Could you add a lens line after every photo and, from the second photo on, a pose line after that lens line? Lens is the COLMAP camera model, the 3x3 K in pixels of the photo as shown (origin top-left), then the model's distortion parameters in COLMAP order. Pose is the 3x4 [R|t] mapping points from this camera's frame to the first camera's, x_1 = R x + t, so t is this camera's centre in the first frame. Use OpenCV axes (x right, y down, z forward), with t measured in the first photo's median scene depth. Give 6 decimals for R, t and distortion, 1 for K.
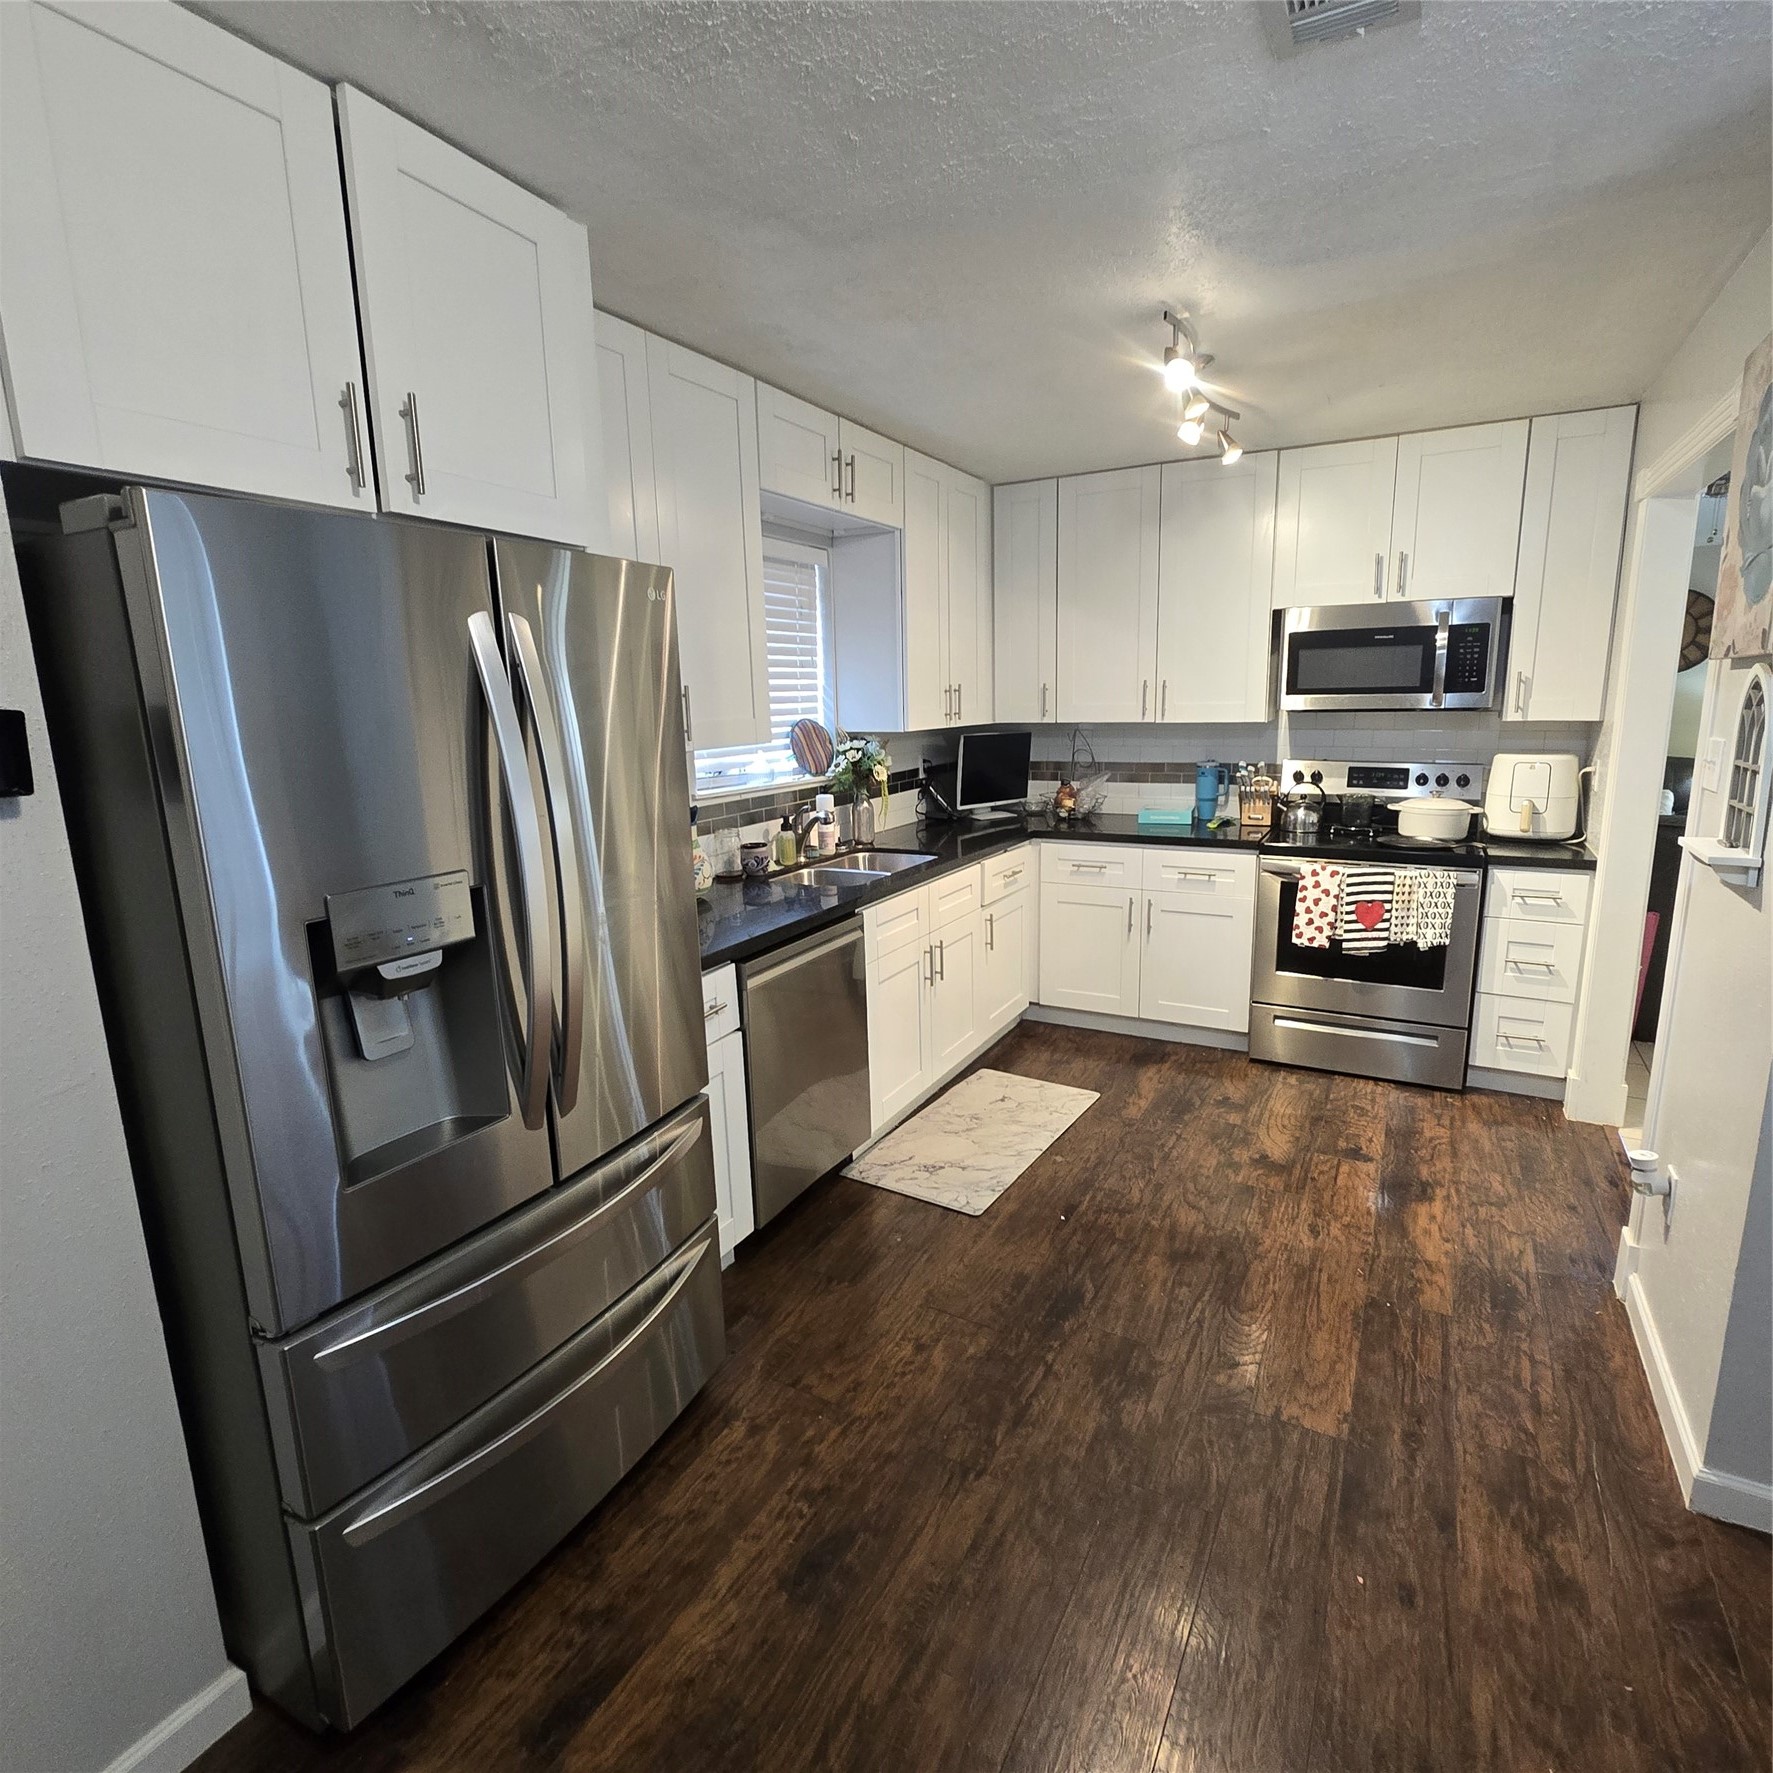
lens RADIAL K [[982.9, 0, 886.5], [0, 982.9, 886.5], [0, 0, 1]] dist [0.000651, -0.002854]
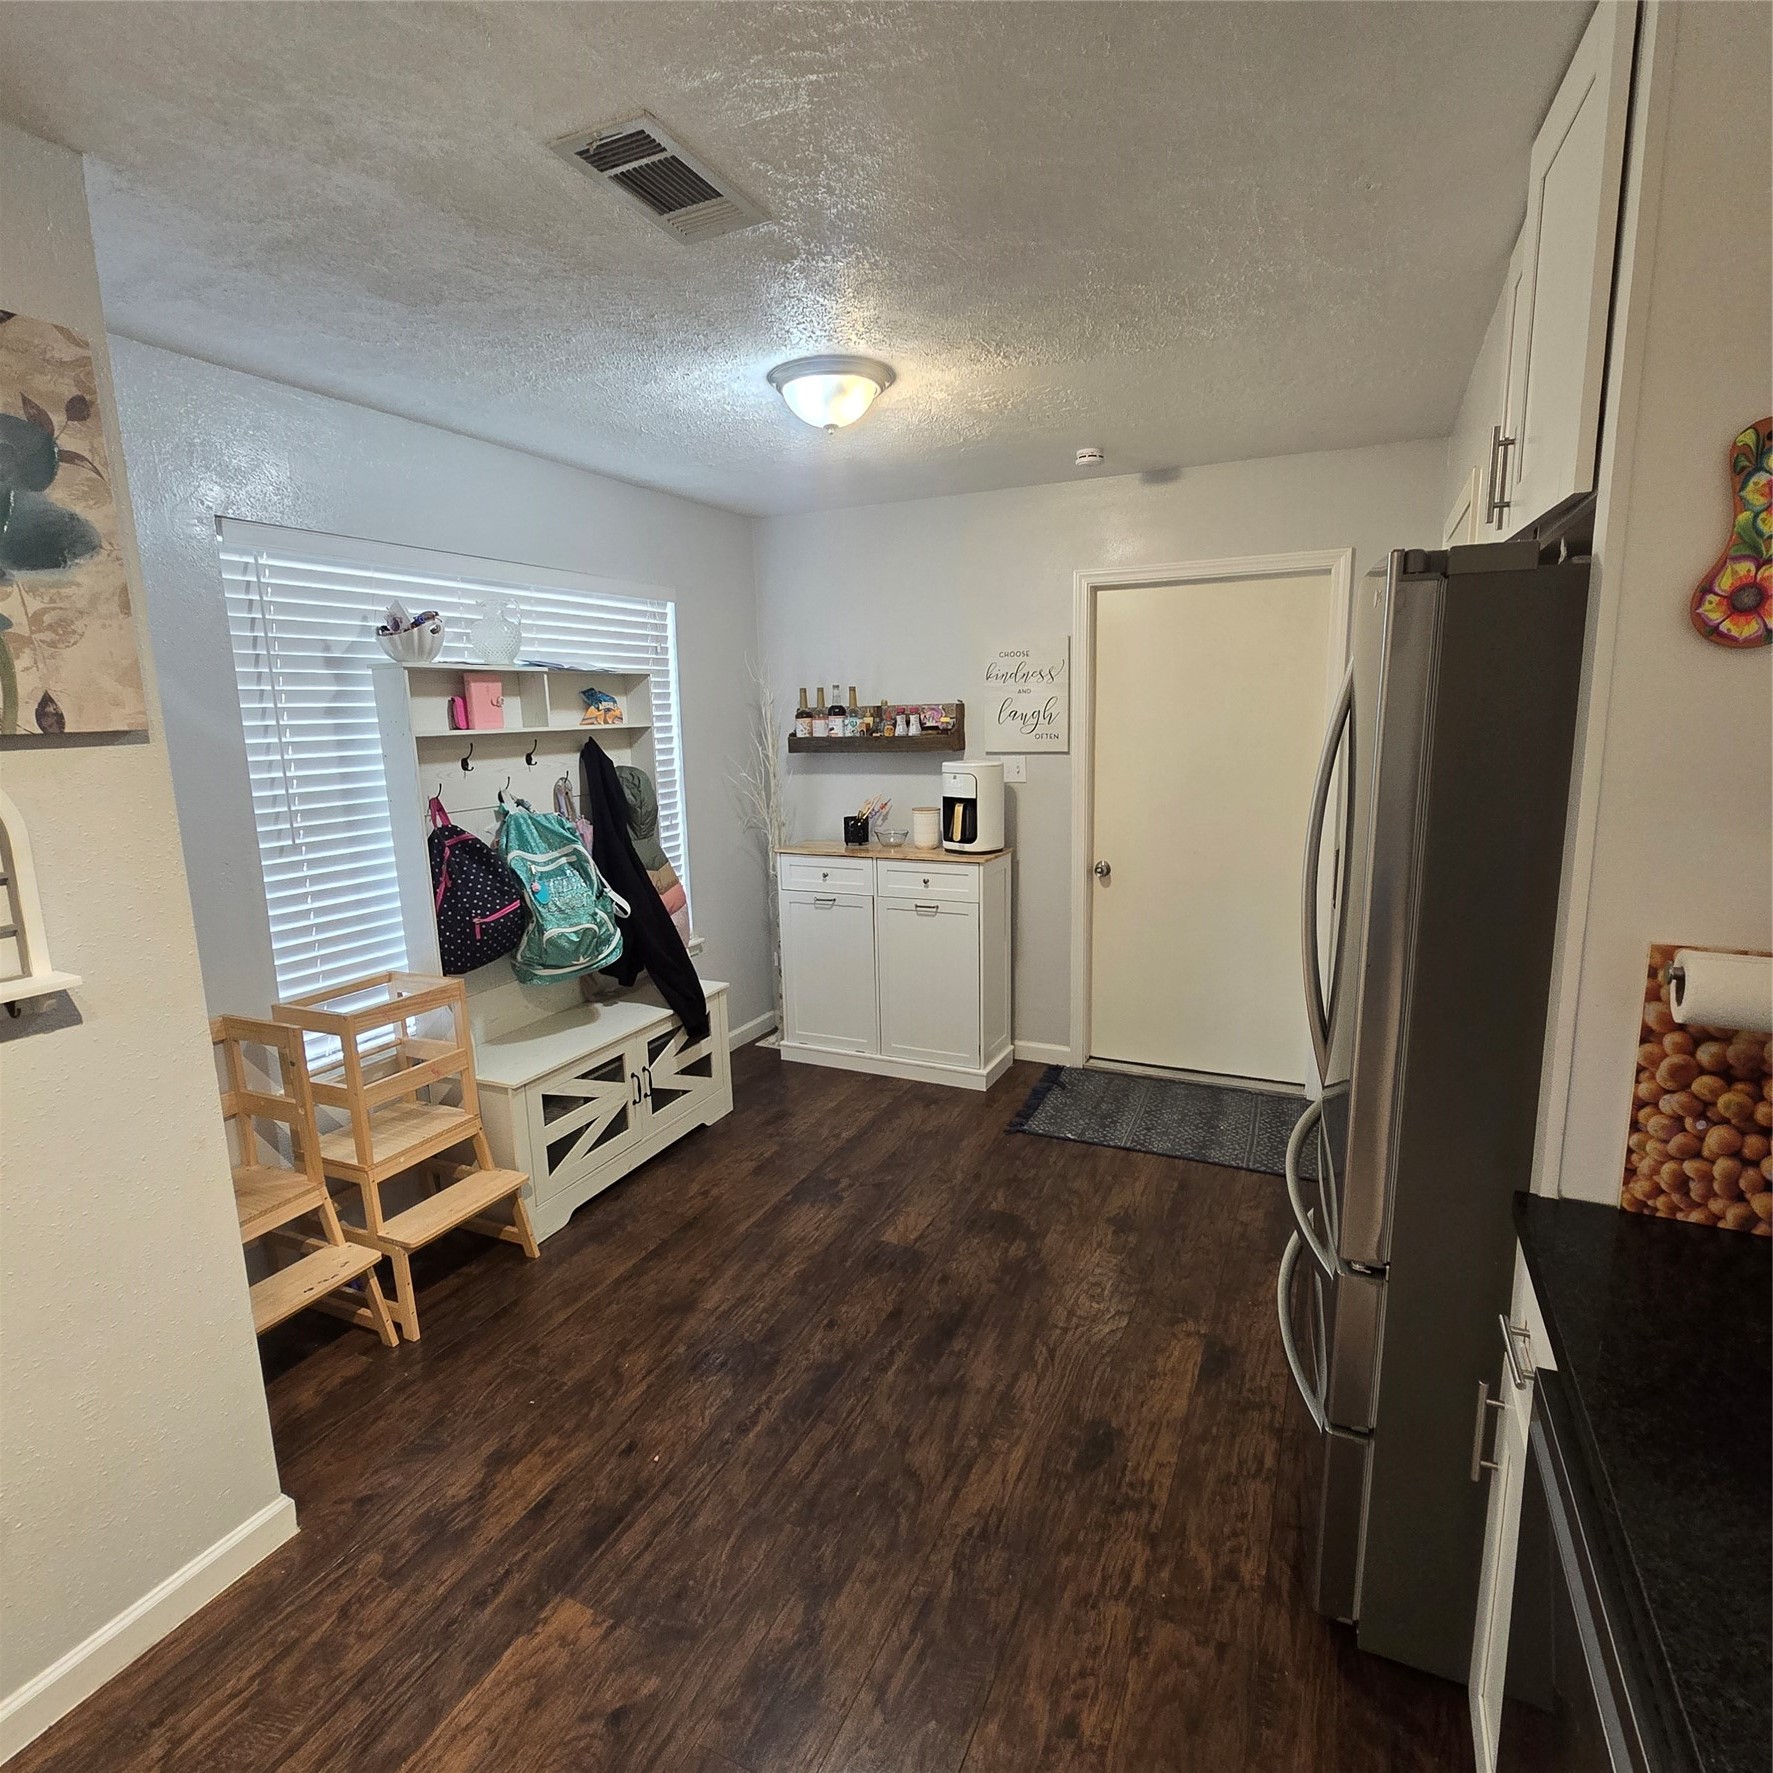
lens RADIAL K [[982.9, 0, 886.5], [0, 982.9, 886.5], [0, 0, 1]] dist [0.000651, -0.002854]
pose [[-0.997572, 0.049733, -0.048752, 0.185066], [0.028349, 0.929391, 0.368006, -0.345467], [0.063612, 0.365730, -0.928544, 1.606016]]
